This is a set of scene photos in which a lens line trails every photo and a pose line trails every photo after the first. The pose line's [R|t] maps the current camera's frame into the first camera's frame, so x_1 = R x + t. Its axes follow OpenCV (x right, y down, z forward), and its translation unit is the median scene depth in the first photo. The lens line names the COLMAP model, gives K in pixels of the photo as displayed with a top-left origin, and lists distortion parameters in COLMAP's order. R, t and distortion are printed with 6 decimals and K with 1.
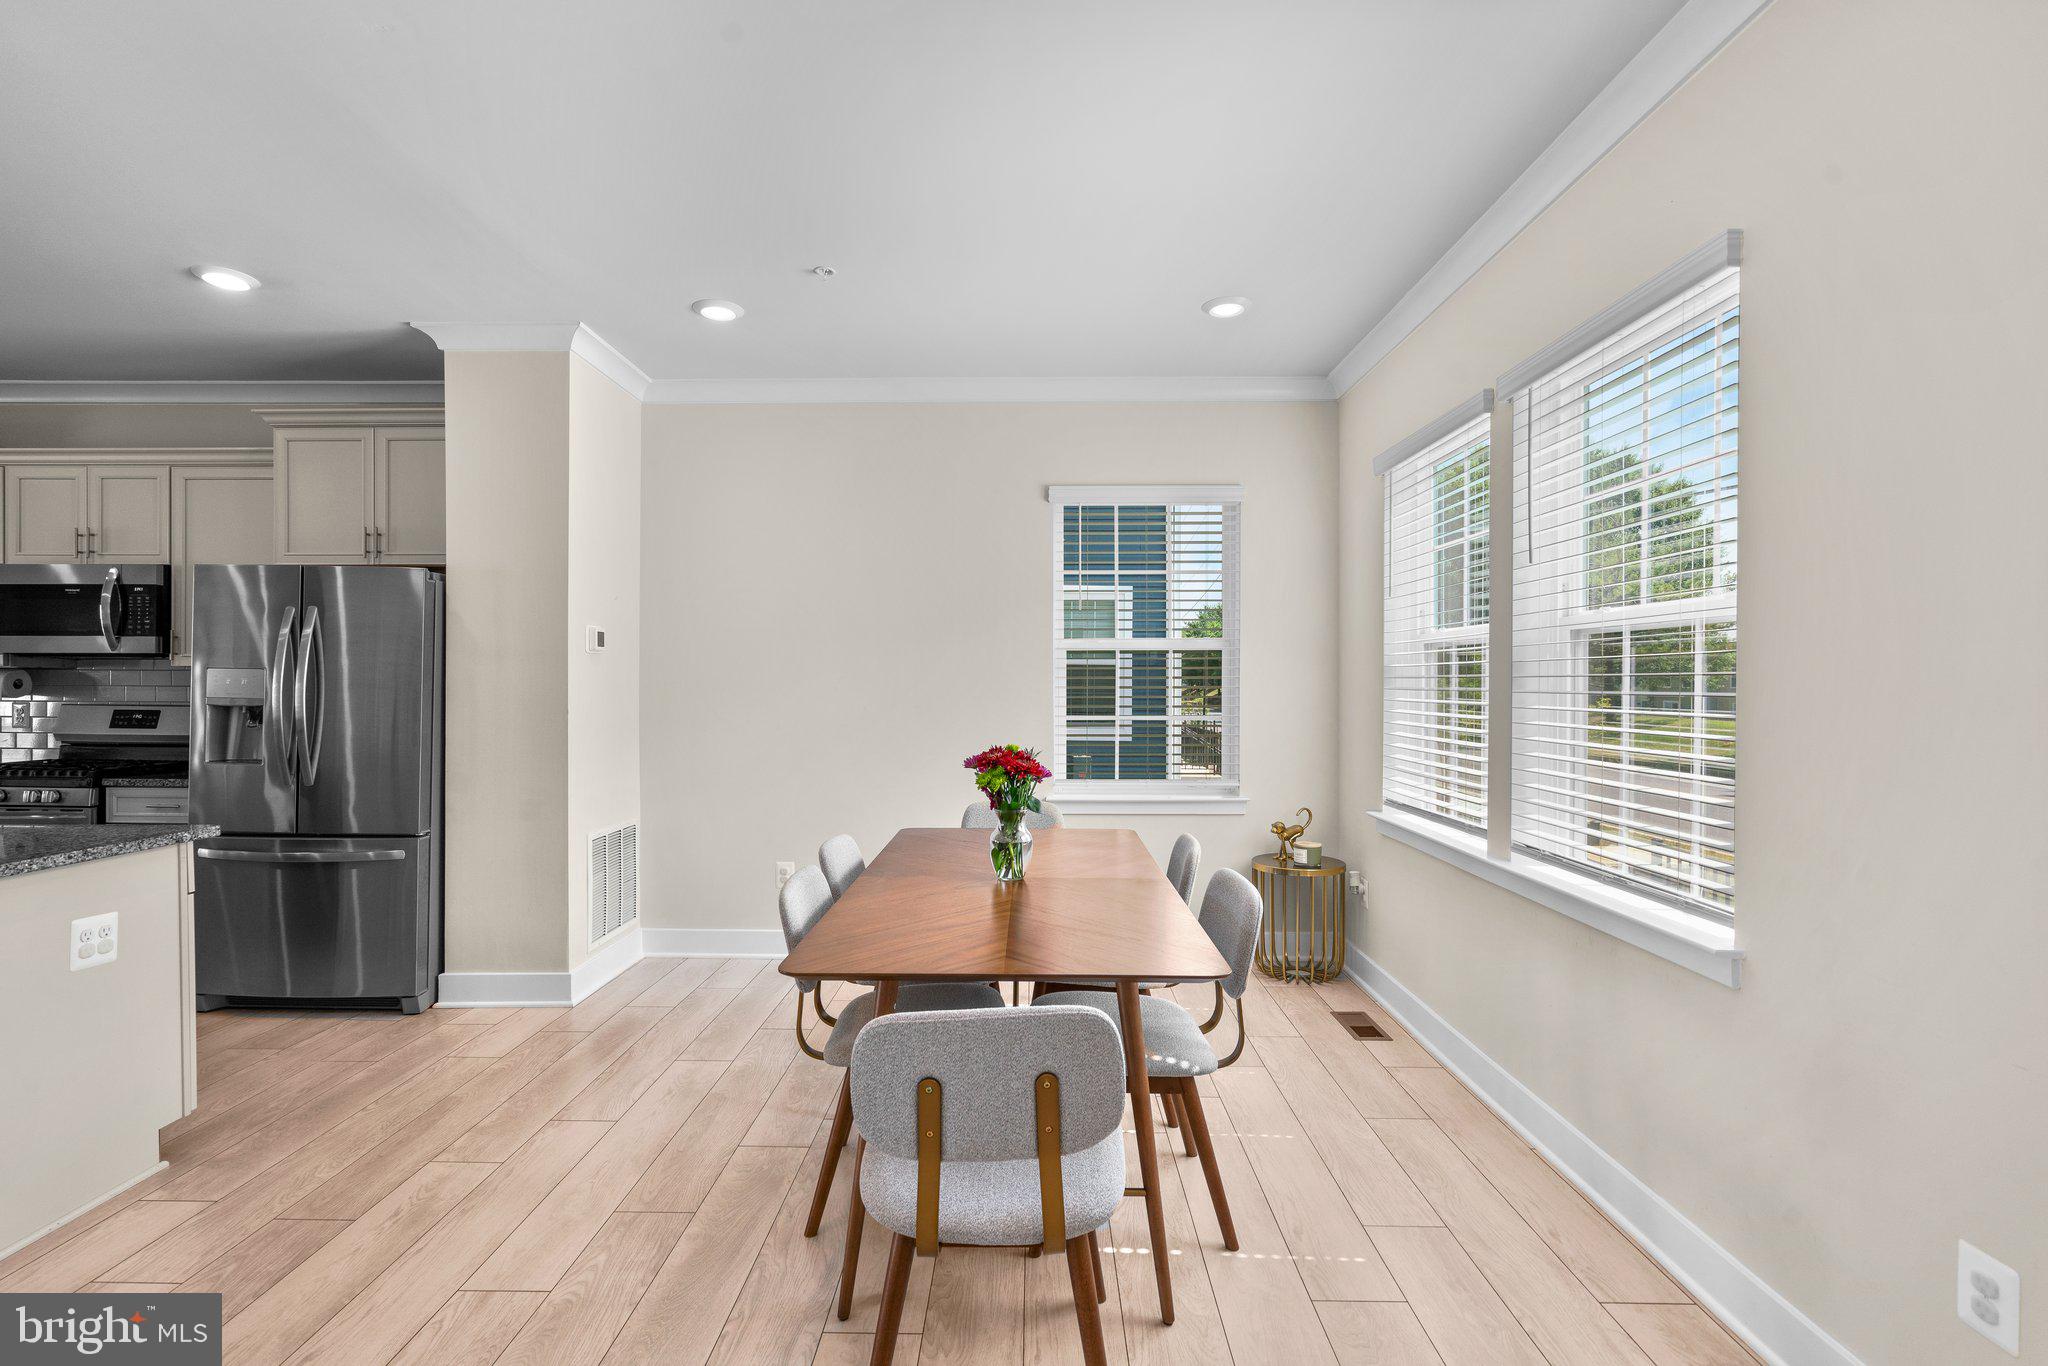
lens RADIAL K [[925.5, 0, 1019.6], [0, 925.5, 685.8], [0, 0, 1]] dist [0.000006, 0.000174]
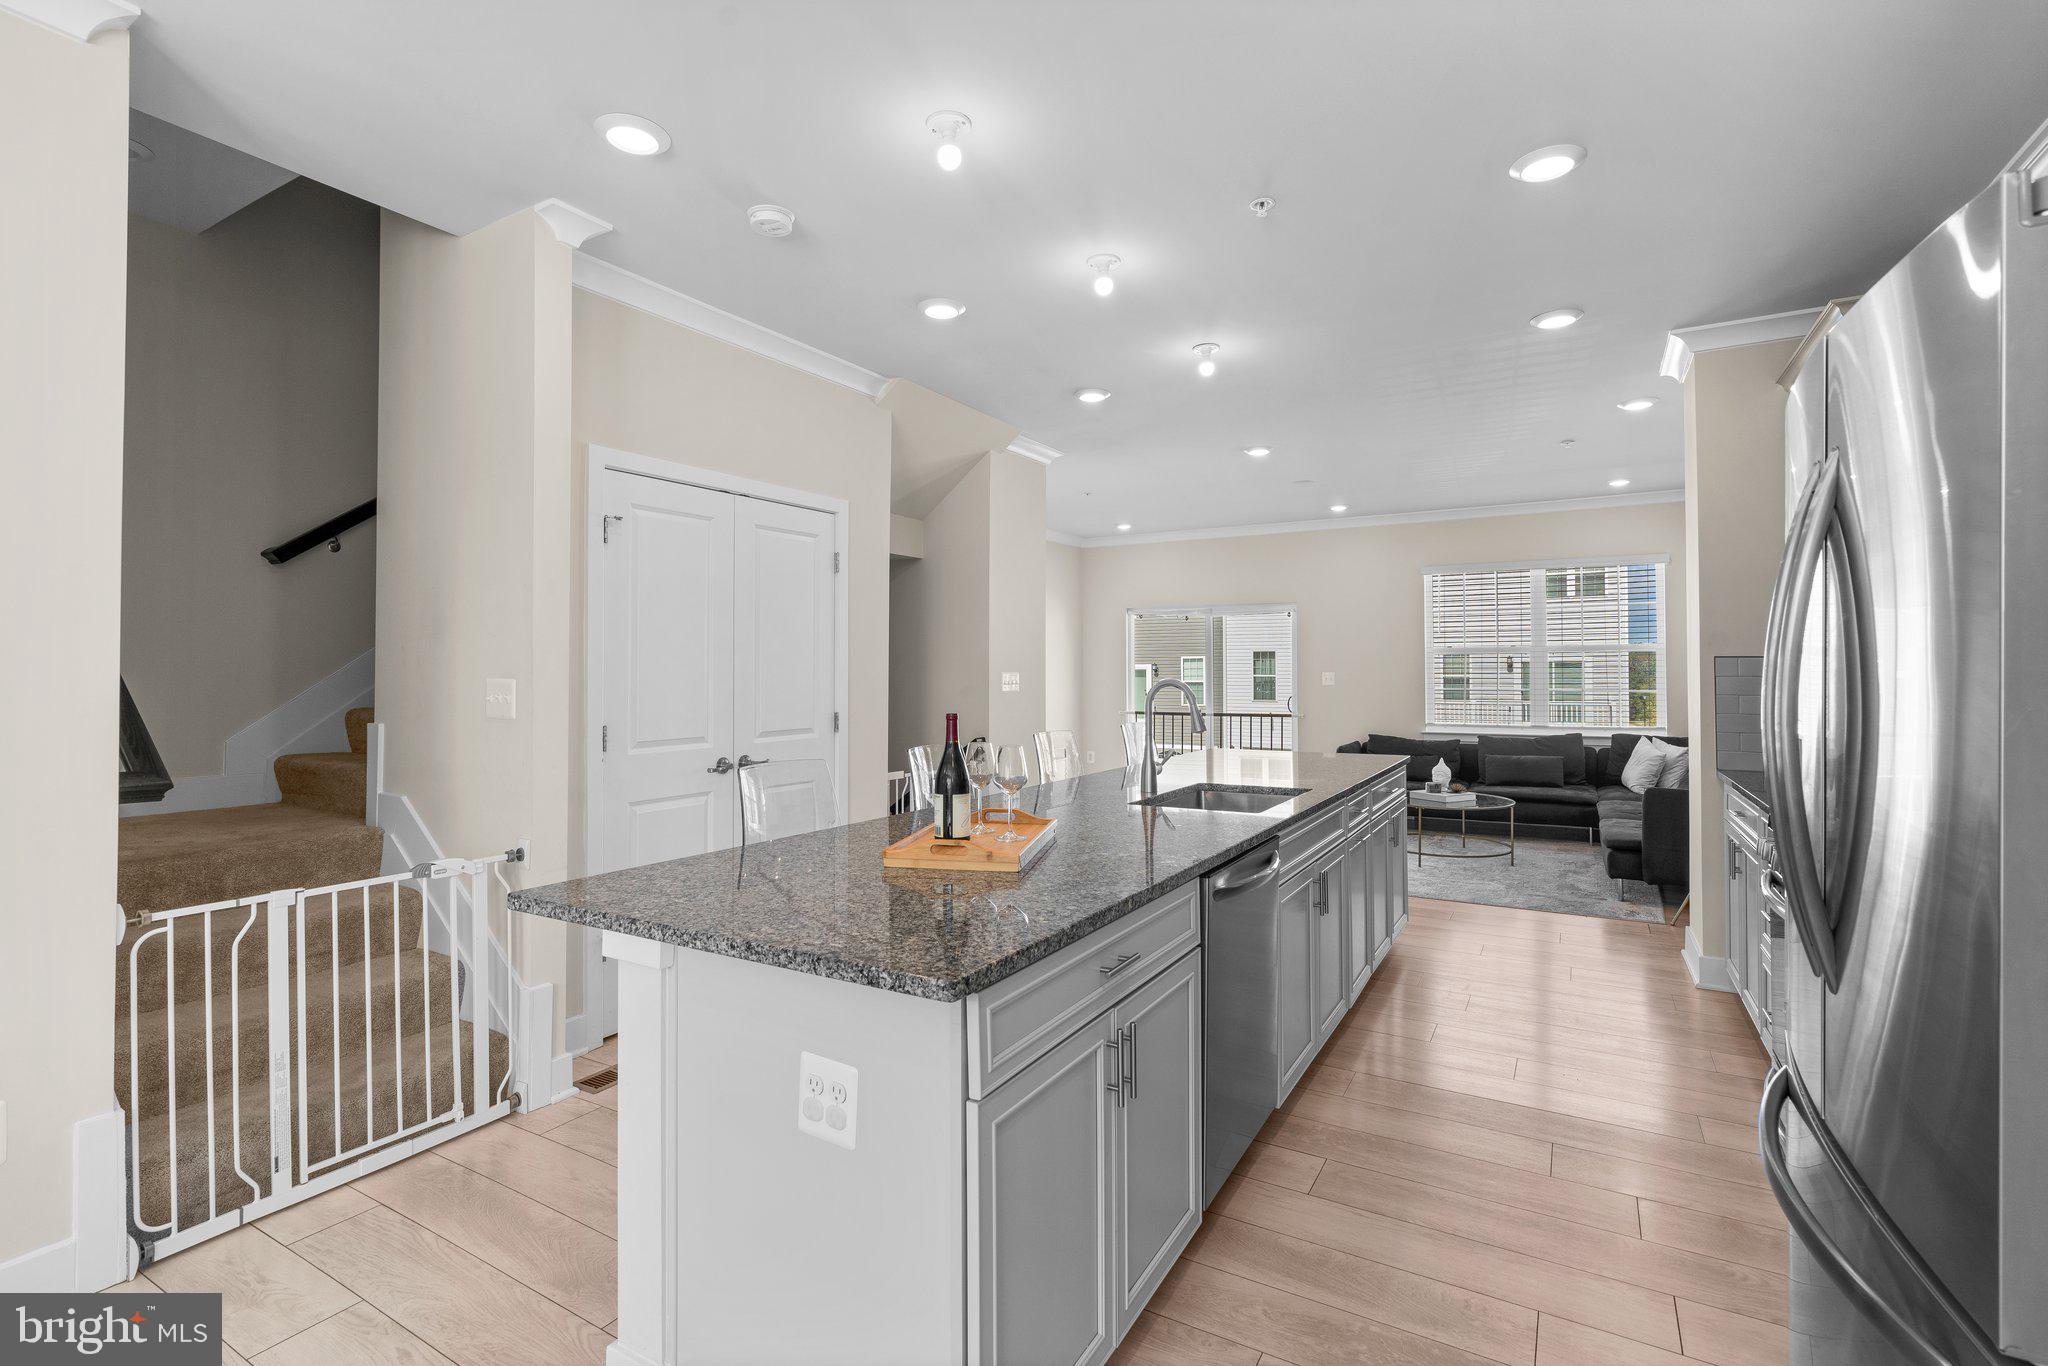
lens RADIAL K [[939.1, 0, 1014.4], [0, 939.1, 649.9], [0, 0, 1]] dist [0.001225, 0.000287]
pose [[-0.496823, -0.021795, -0.867578, -0.292803], [-0.003250, 0.999724, -0.023253, -0.004722], [0.867846, -0.008733, -0.496757, 0.807965]]
